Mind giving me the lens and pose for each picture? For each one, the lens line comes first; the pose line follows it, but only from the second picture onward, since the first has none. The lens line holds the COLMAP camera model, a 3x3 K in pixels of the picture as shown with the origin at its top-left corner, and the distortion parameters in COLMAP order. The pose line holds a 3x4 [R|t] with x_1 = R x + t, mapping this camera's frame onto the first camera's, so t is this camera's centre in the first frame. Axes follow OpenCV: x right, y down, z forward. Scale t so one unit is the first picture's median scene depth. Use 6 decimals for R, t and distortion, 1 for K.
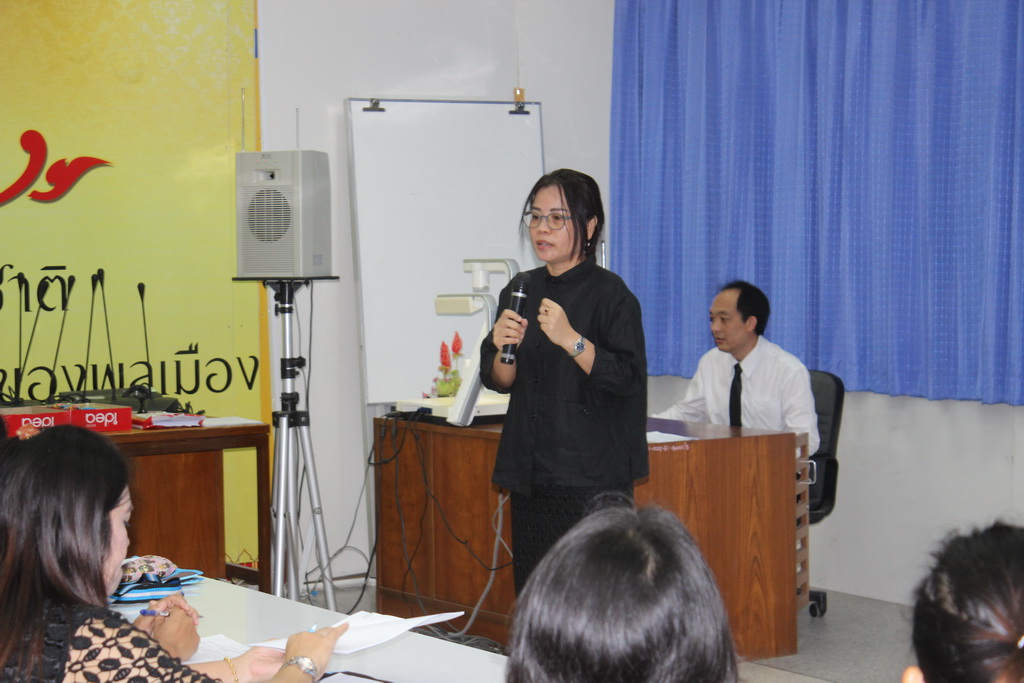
lens RADIAL K [[2508.4, 0, 542.4], [0, 2508.4, 352.4], [0, 0, 1]] dist [0.053692, 0.000000]
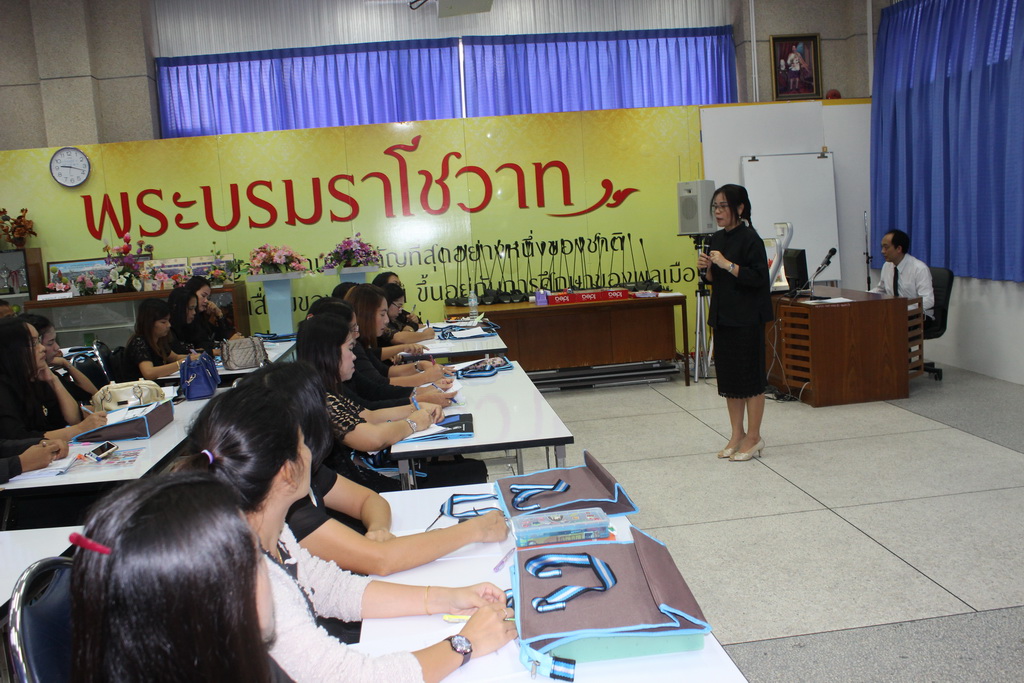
lens RADIAL K [[937.6, 0, 513.9], [0, 937.6, 345.0], [0, 0, 1]] dist [-0.097533, 0.000000]
pose [[0.876360, 0.013495, -0.481468, 0.173826], [0.030665, 0.996016, 0.083733, -0.004136], [0.480680, -0.088145, 0.872455, 0.126787]]
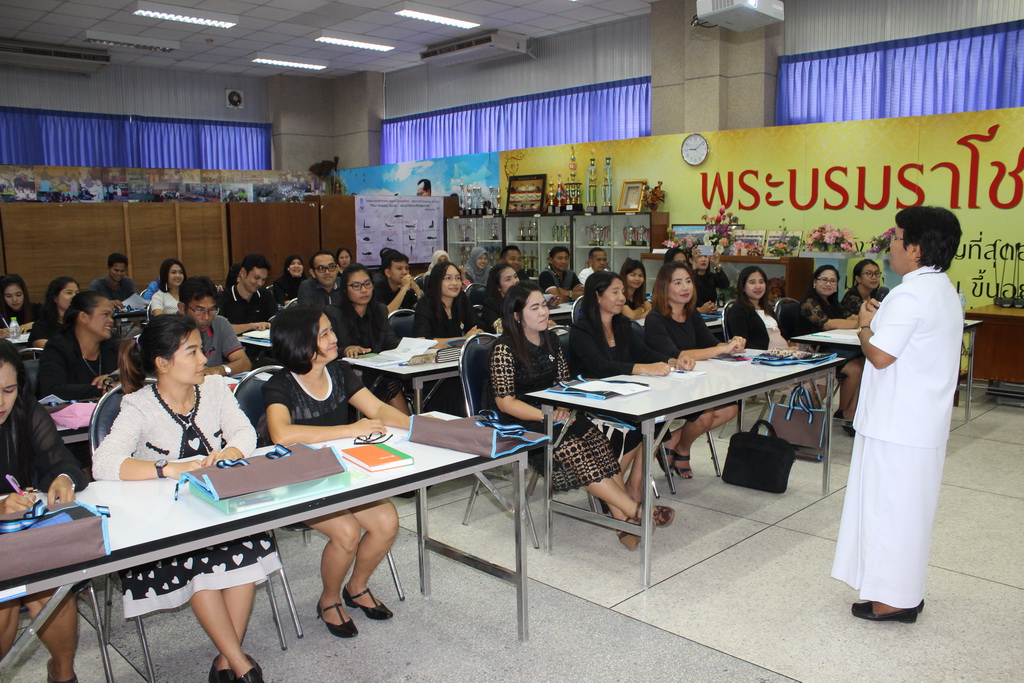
lens RADIAL K [[865.9, 0, 515.2], [0, 865.9, 347.5], [0, 0, 1]] dist [-0.159357, 0.154703]
pose [[0.171154, 0.151722, -0.973492, 0.371527], [-0.054380, 0.988020, 0.144426, -0.016496], [0.983742, 0.028219, 0.177354, 0.323201]]
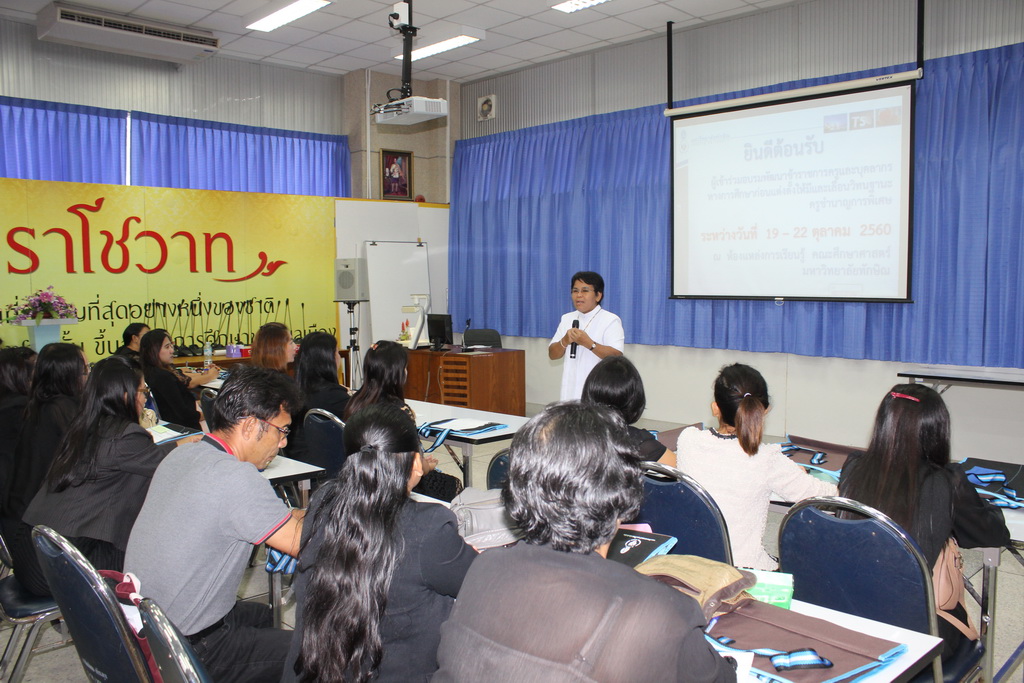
lens RADIAL K [[865.9, 0, 514.2], [0, 865.9, 338.9], [0, 0, 1]] dist [-0.159357, 0.154703]
pose [[0.984196, -0.011586, 0.176701, -0.092923], [0.010176, 0.999909, 0.008886, 0.008271], [-0.176788, -0.006948, 0.984225, -0.037989]]
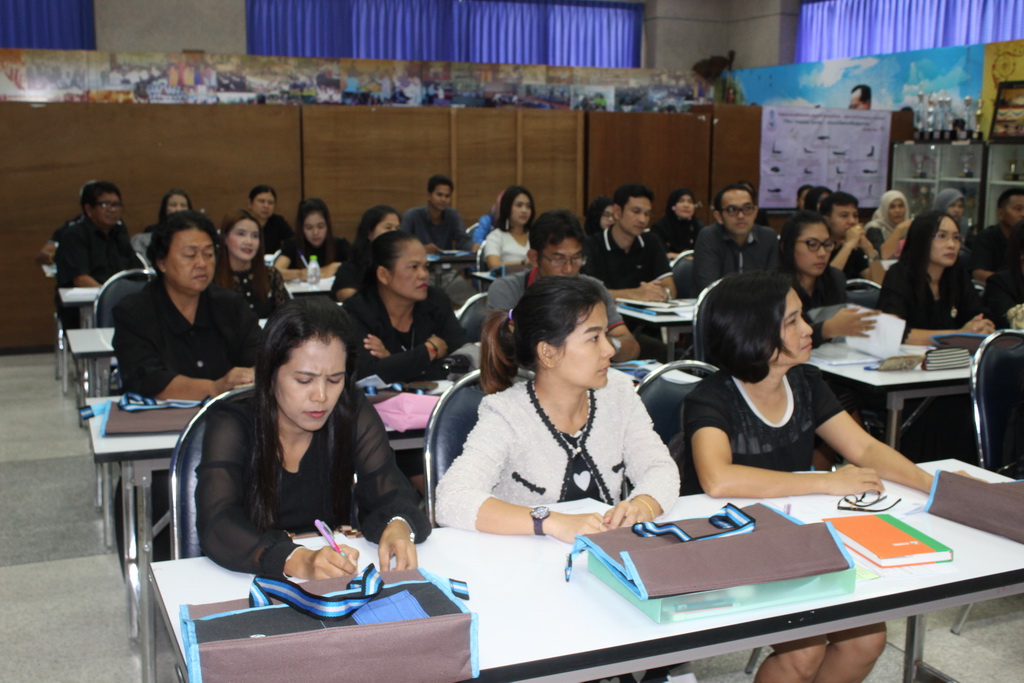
lens RADIAL K [[1171.8, 0, 507.8], [0, 1171.8, 357.1], [0, 0, 1]] dist [-0.062138, 0.000000]
pose [[-0.194819, 0.184285, -0.963372, 0.318192], [-0.070763, 0.976991, 0.201200, -0.012741], [0.978283, 0.107368, -0.177296, 0.292486]]
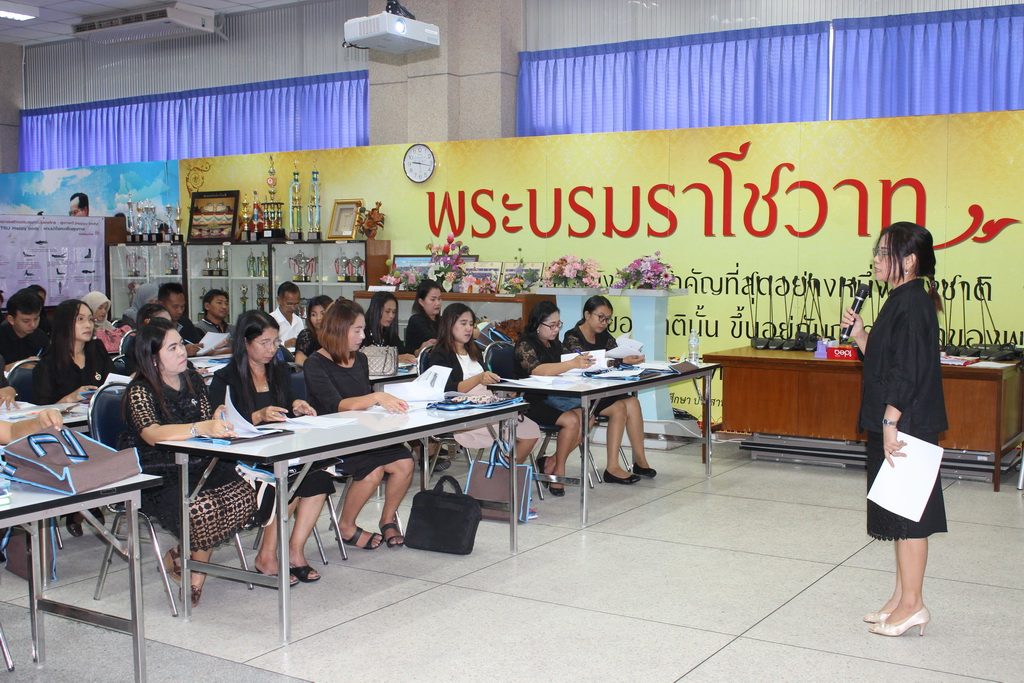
lens RADIAL K [[1215.9, 0, 513.9], [0, 1215.9, 340.8], [0, 0, 1]] dist [-0.053720, 0.000000]
pose [[0.387459, 0.081637, -0.918265, 0.518733], [-0.060690, 0.996169, 0.062955, -0.022855], [0.919887, 0.031337, 0.390930, 0.336893]]
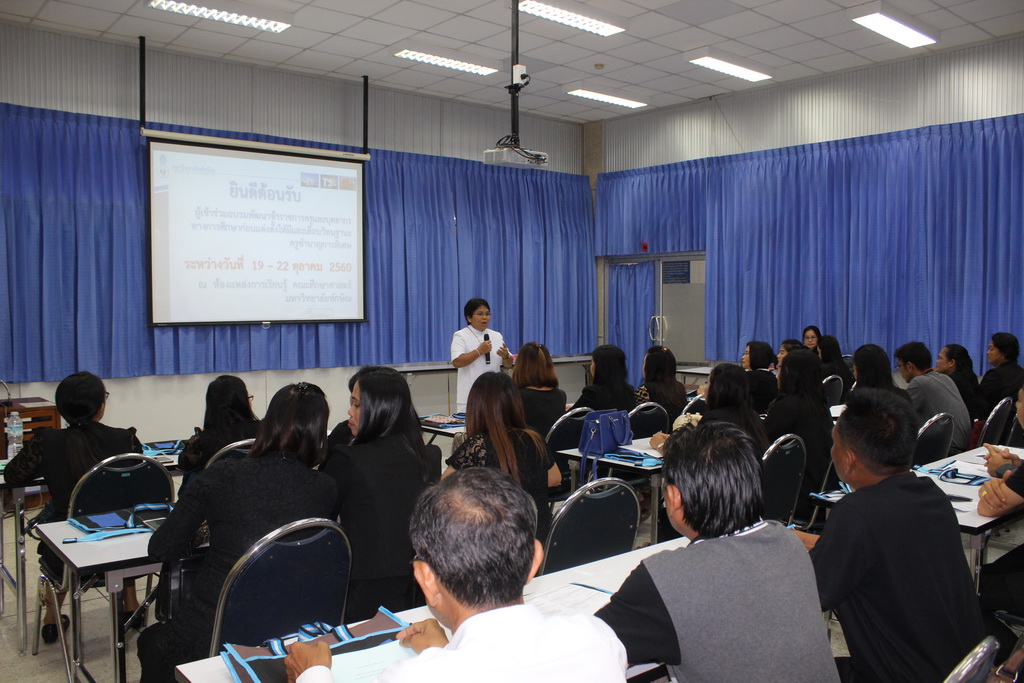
lens RADIAL K [[865.9, 0, 514.5], [0, 865.9, 347.5], [0, 0, 1]] dist [-0.159357, 0.154703]
pose [[-0.126116, -0.041601, 0.991143, -0.698276], [0.066474, 0.996520, 0.050285, -0.024382], [-0.989786, 0.072227, -0.122912, 0.608716]]
